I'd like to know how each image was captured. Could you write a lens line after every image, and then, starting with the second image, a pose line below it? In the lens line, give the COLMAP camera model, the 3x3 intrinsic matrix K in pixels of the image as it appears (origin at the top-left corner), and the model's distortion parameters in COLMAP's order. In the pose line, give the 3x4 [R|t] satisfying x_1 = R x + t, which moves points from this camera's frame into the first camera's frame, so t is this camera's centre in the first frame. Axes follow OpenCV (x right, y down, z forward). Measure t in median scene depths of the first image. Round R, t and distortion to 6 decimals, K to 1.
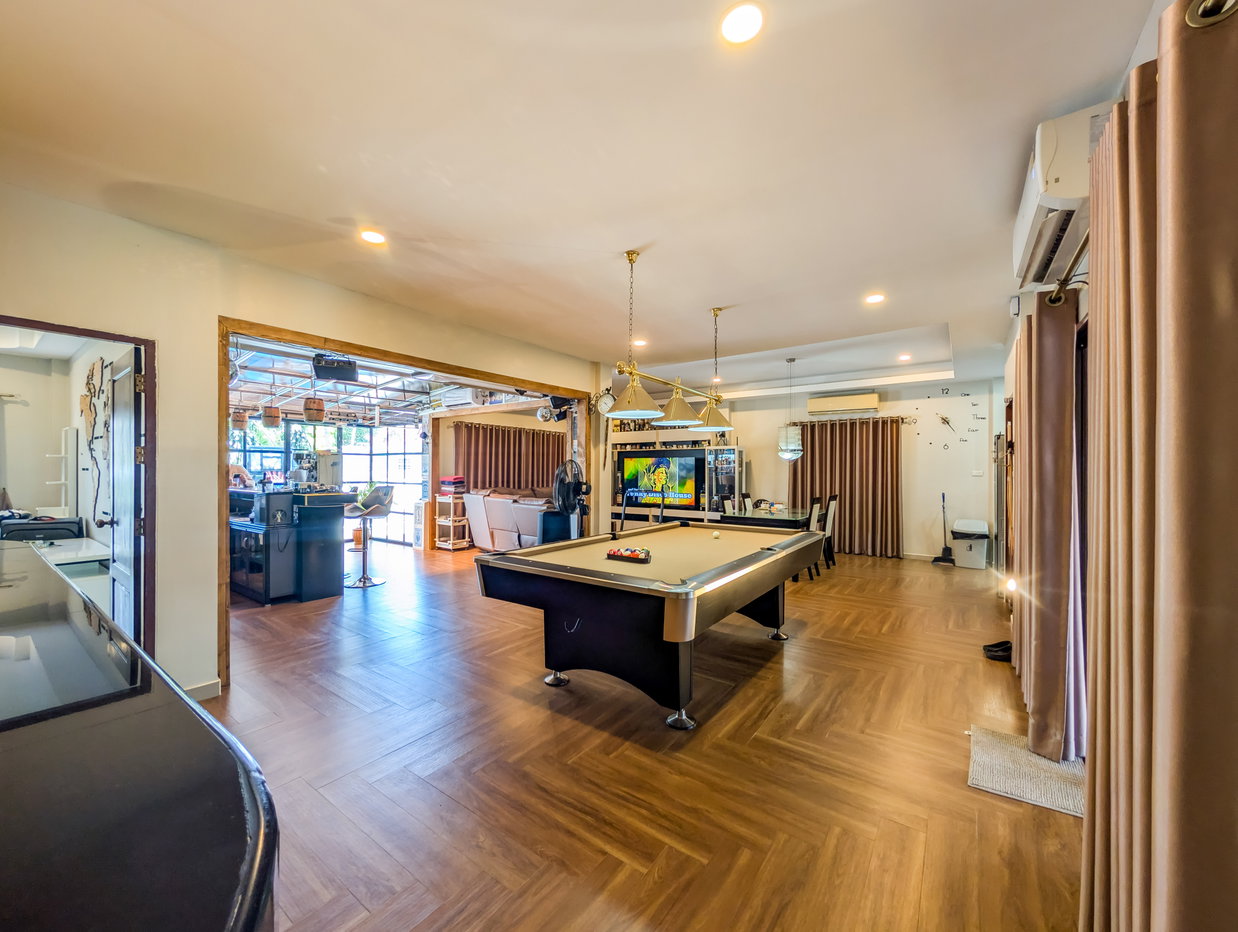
lens RADIAL K [[472.6, 0, 619.0], [0, 472.6, 466.0], [0, 0, 1]] dist [-0.000696, -0.000053]
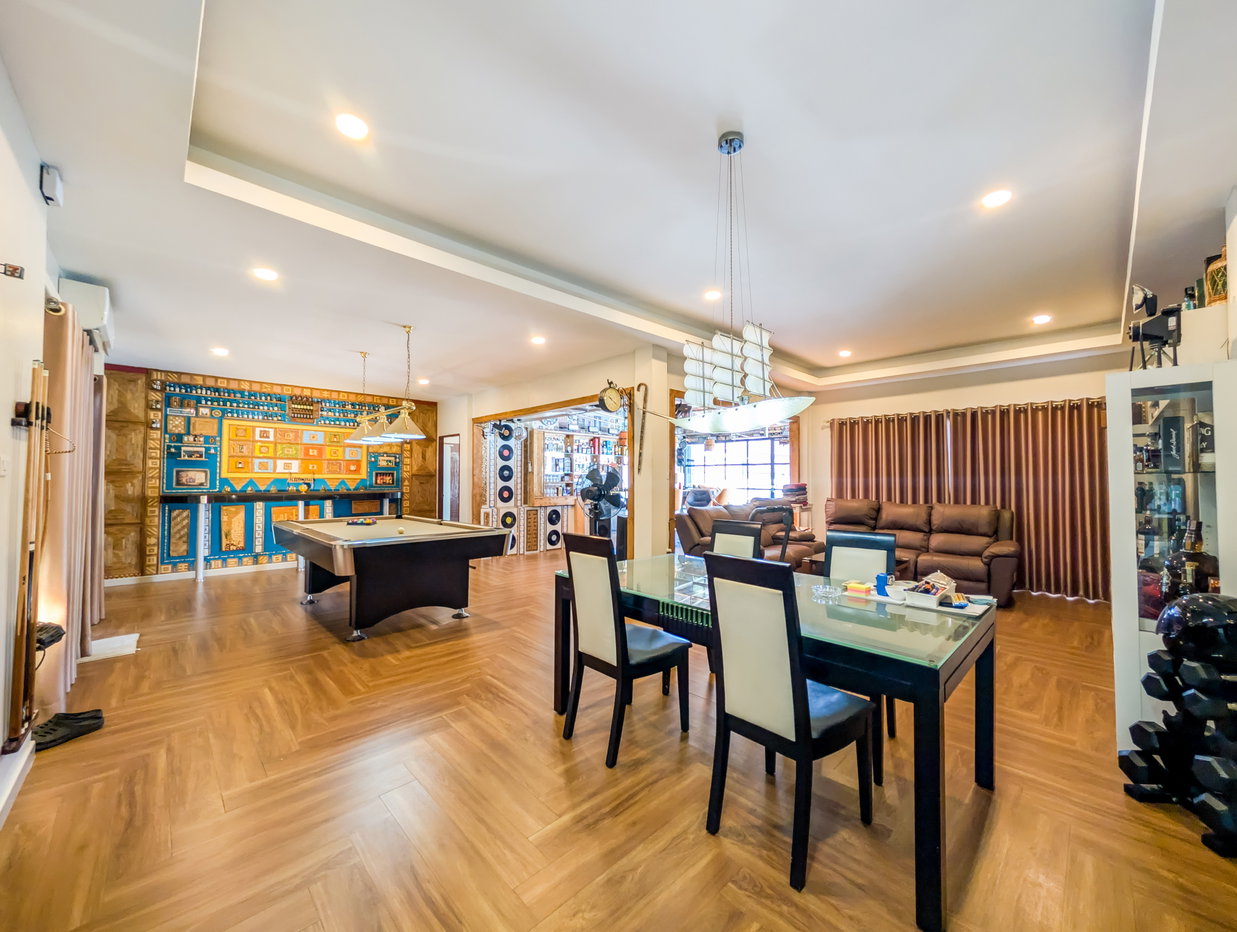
lens RADIAL K [[482.9, 0, 618.5], [0, 482.9, 466.0], [0, 0, 1]] dist [-0.000093, 0.000080]
pose [[-0.183886, -0.033881, -0.982363, 0.640137], [0.006022, 0.999348, -0.035594, 0.021252], [0.982929, -0.012461, -0.183562, 0.892188]]
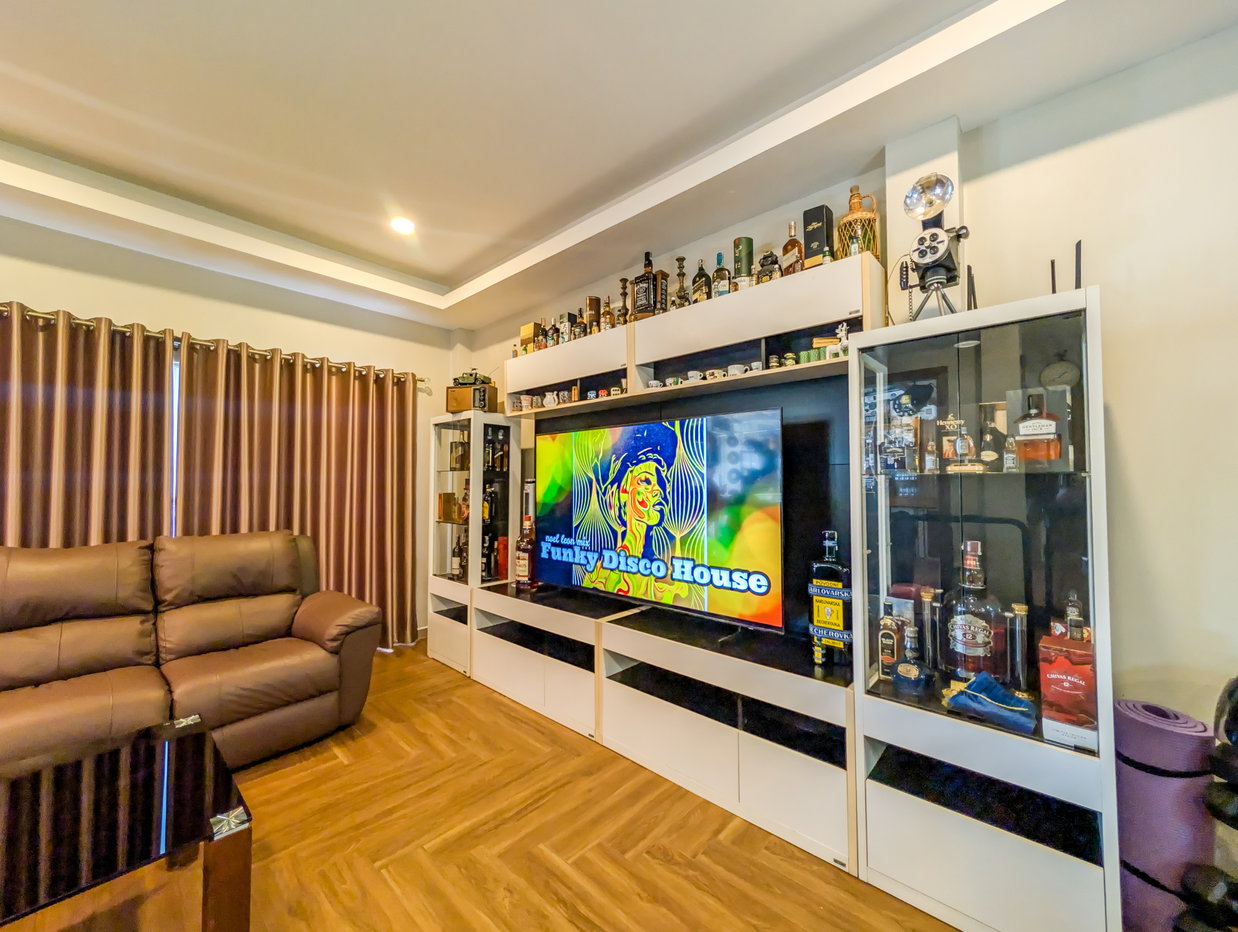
lens RADIAL K [[483.3, 0, 619.0], [0, 483.3, 466.0], [0, 0, 1]] dist [-0.000093, 0.000080]
pose [[0.991991, -0.008840, -0.126002, 0.142108], [0.004746, 0.999452, -0.032760, 0.019298], [0.126223, 0.031900, 0.991489, 0.955464]]
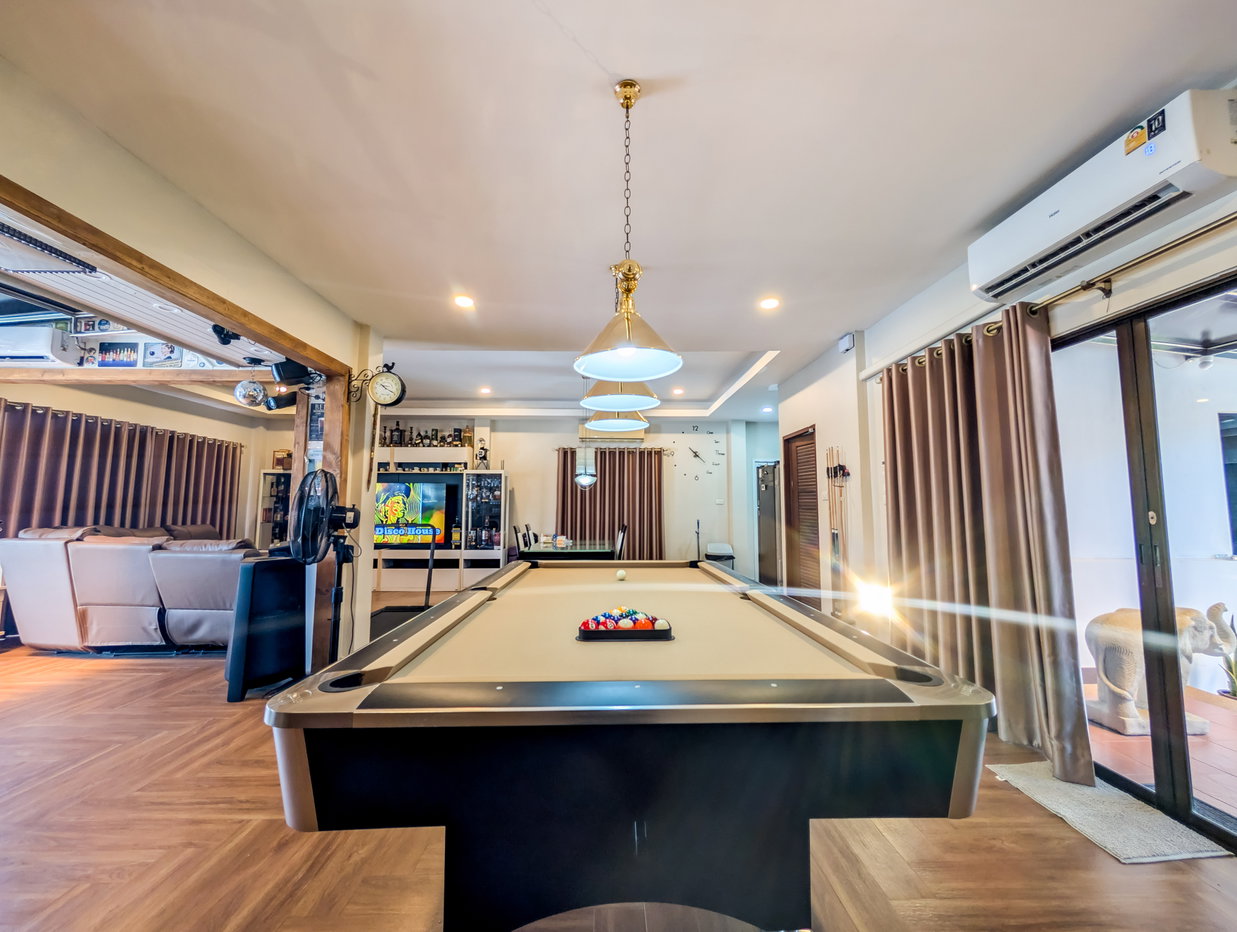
lens RADIAL K [[472.2, 0, 618.5], [0, 472.2, 466.0], [0, 0, 1]] dist [-0.000696, -0.000053]
pose [[0.796243, 0.051953, 0.602742, -0.115636], [-0.003558, 0.996691, -0.081208, 0.020768], [-0.604967, 0.062517, 0.793793, 0.218437]]
